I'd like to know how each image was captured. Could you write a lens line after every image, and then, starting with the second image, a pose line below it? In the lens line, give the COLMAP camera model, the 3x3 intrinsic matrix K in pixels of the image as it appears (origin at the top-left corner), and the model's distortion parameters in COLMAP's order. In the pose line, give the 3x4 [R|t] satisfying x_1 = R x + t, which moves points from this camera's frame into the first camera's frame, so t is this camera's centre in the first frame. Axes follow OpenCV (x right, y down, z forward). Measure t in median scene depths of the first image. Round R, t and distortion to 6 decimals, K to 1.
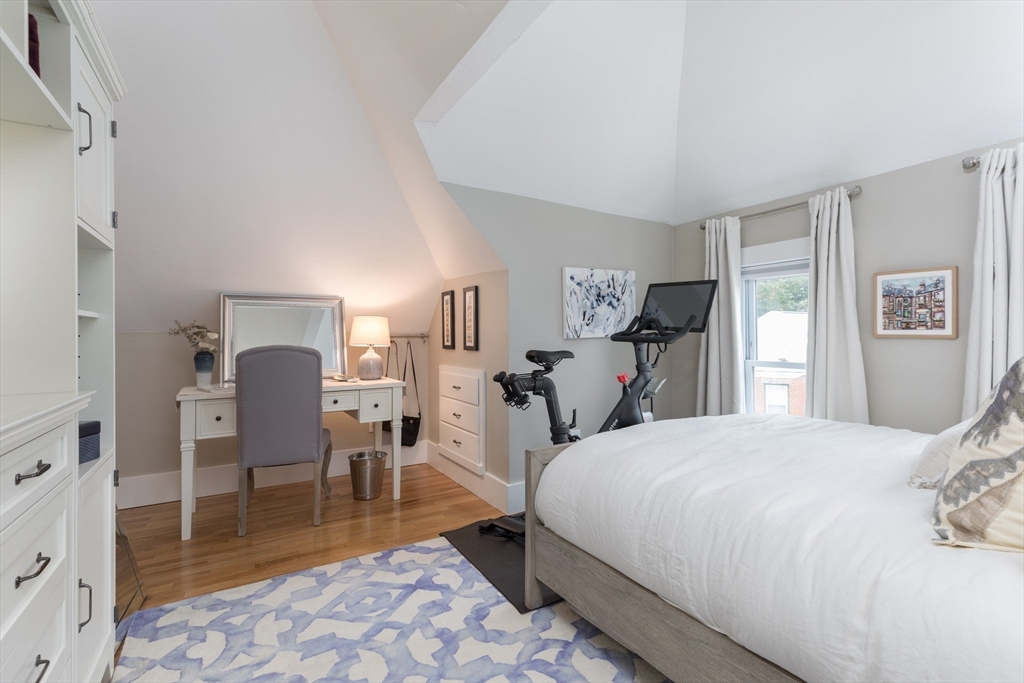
lens RADIAL K [[486.3, 0, 510.2], [0, 486.3, 327.7], [0, 0, 1]] dist [0.000508, 0.000028]
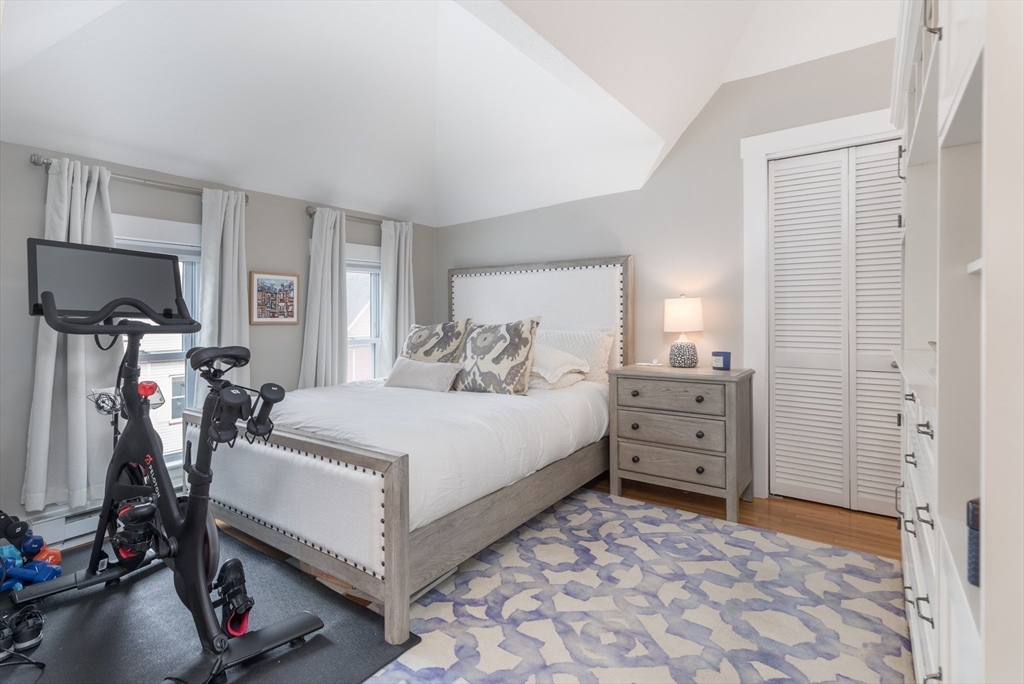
lens RADIAL K [[486.3, 0, 510.2], [0, 486.3, 328.2], [0, 0, 1]] dist [0.000508, 0.000028]
pose [[-0.409121, -0.008531, 0.912440, -0.679282], [0.001908, 0.999946, 0.010205, 0.020753], [-0.912478, 0.005916, -0.409083, 0.993639]]
